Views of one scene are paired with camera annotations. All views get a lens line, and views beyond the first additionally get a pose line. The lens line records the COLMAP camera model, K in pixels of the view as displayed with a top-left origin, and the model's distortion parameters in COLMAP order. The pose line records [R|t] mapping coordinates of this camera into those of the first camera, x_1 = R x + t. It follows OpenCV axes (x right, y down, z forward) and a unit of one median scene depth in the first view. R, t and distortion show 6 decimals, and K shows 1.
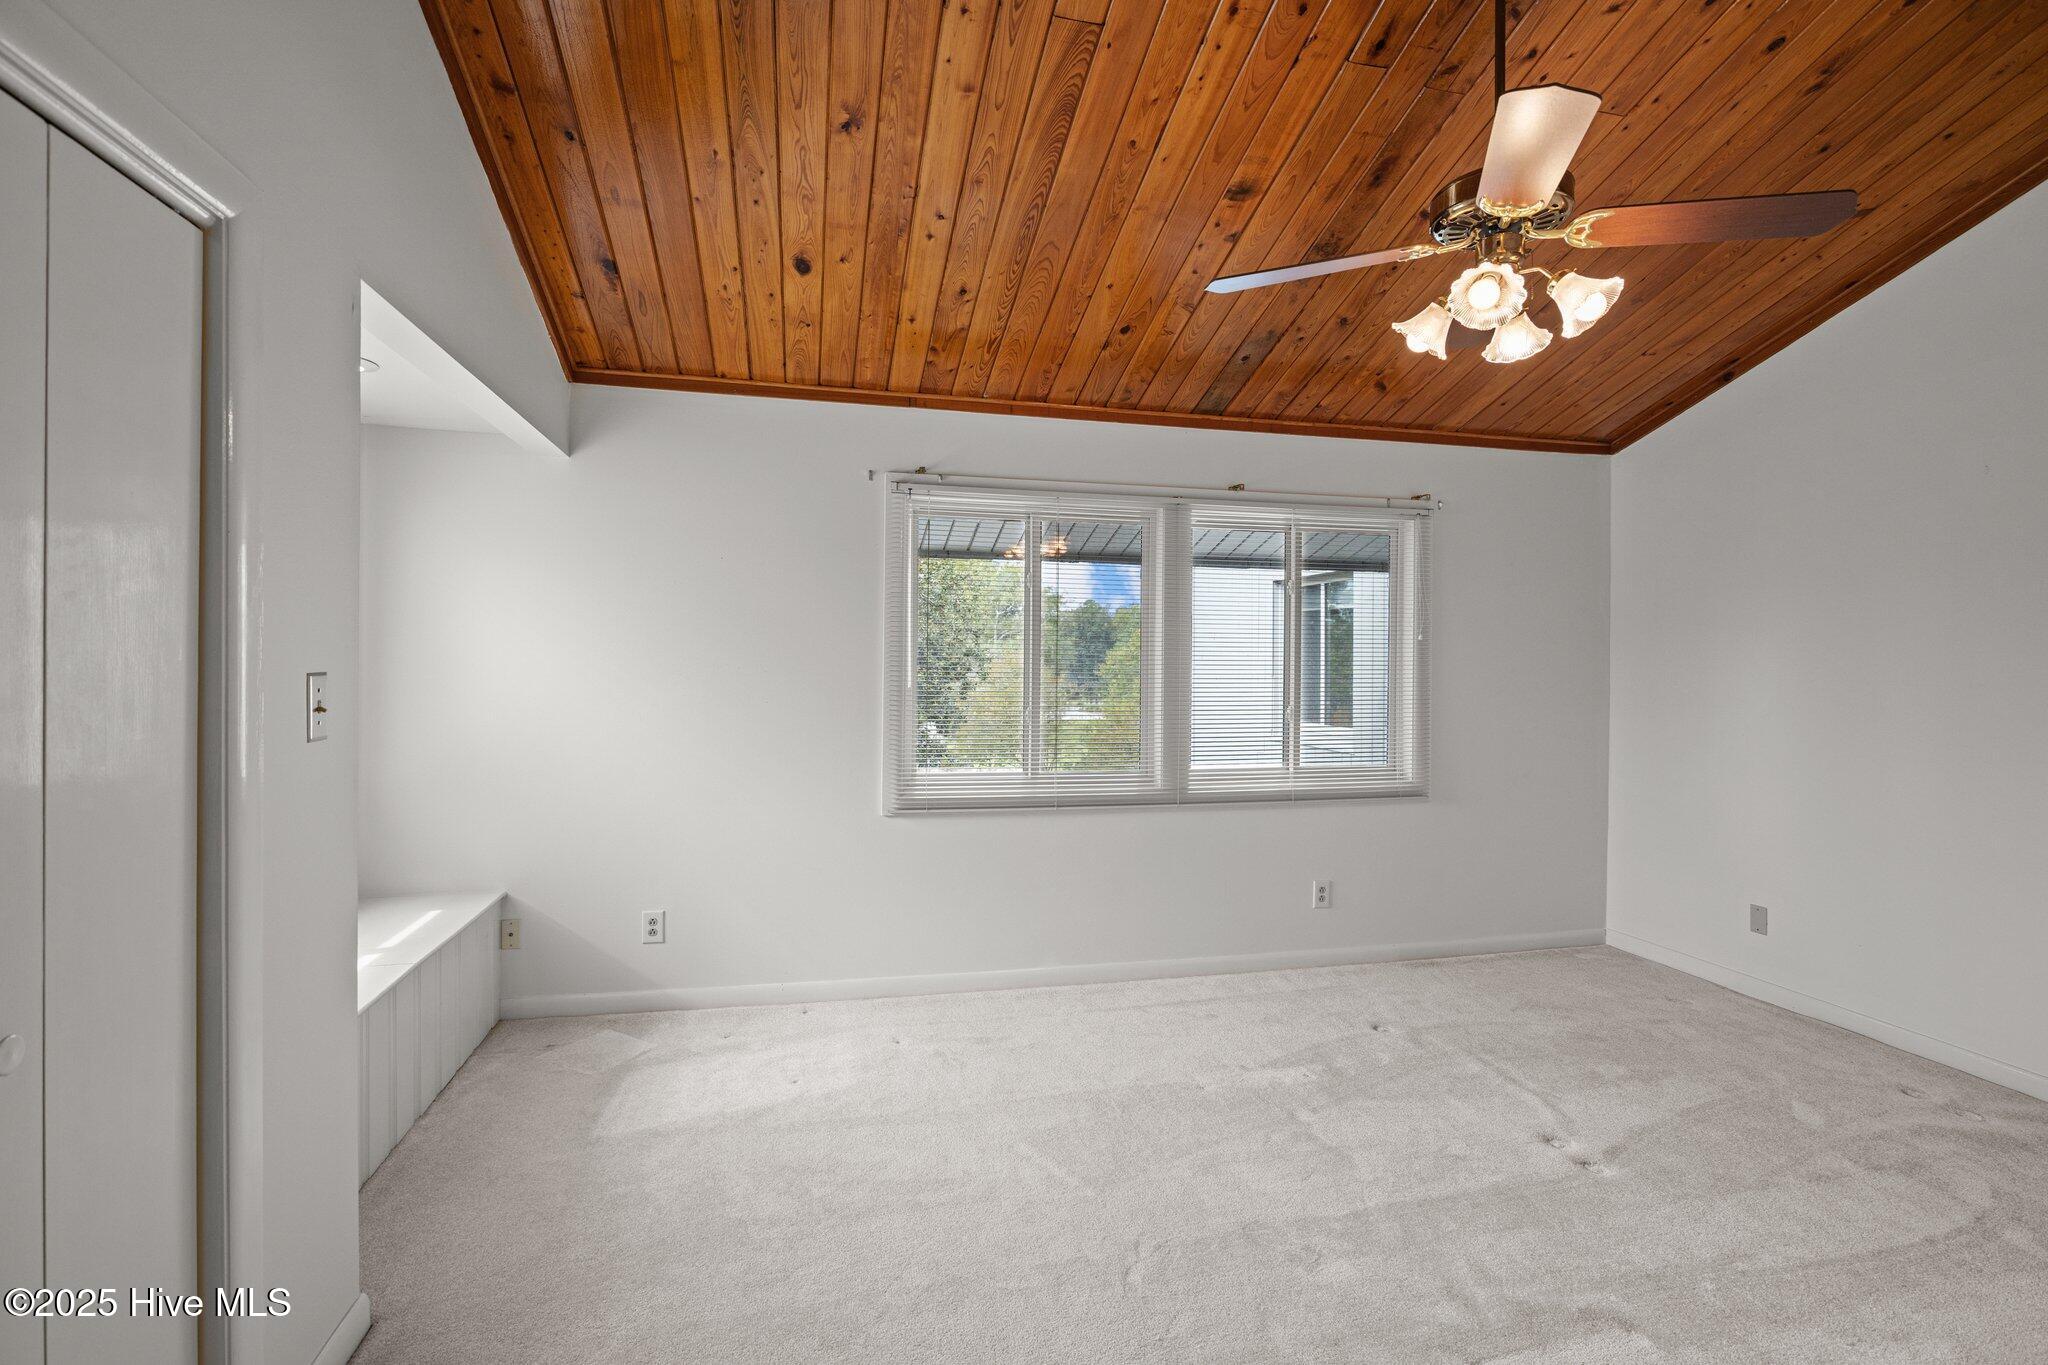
lens RADIAL K [[951.7, 0, 1018.5], [0, 951.7, 679.5], [0, 0, 1]] dist [-0.019736, 0.001142]
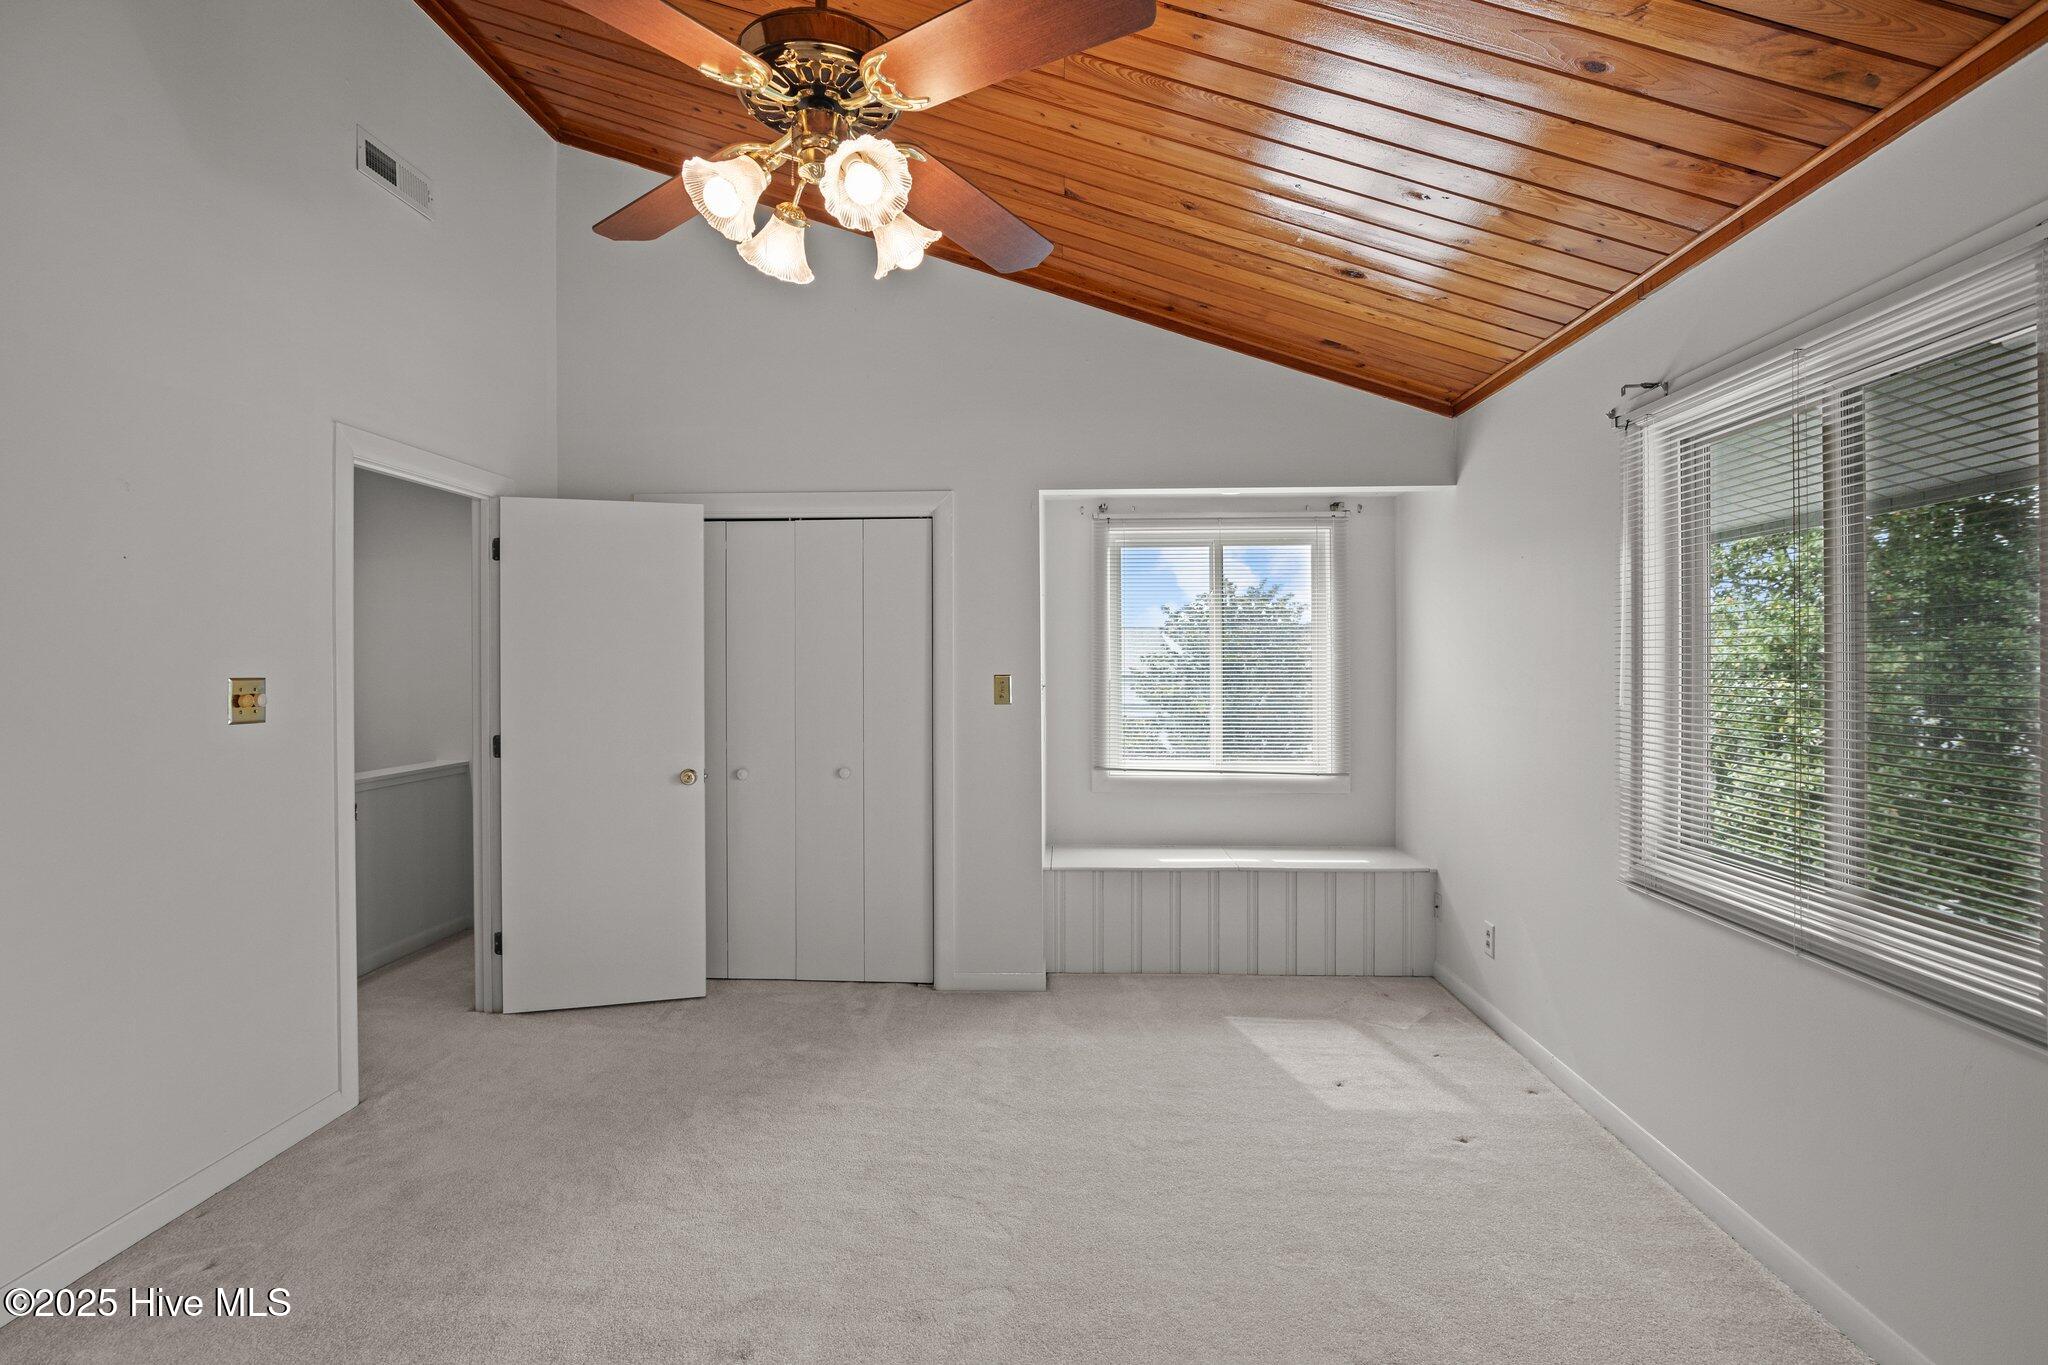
lens RADIAL K [[951.7, 0, 1018.5], [0, 951.7, 679.5], [0, 0, 1]] dist [-0.019736, 0.001142]
pose [[-0.273179, 0.007270, -0.961936, 0.741575], [-0.014373, 0.999829, 0.011639, -0.014092], [0.961856, 0.017006, -0.273027, 0.842331]]
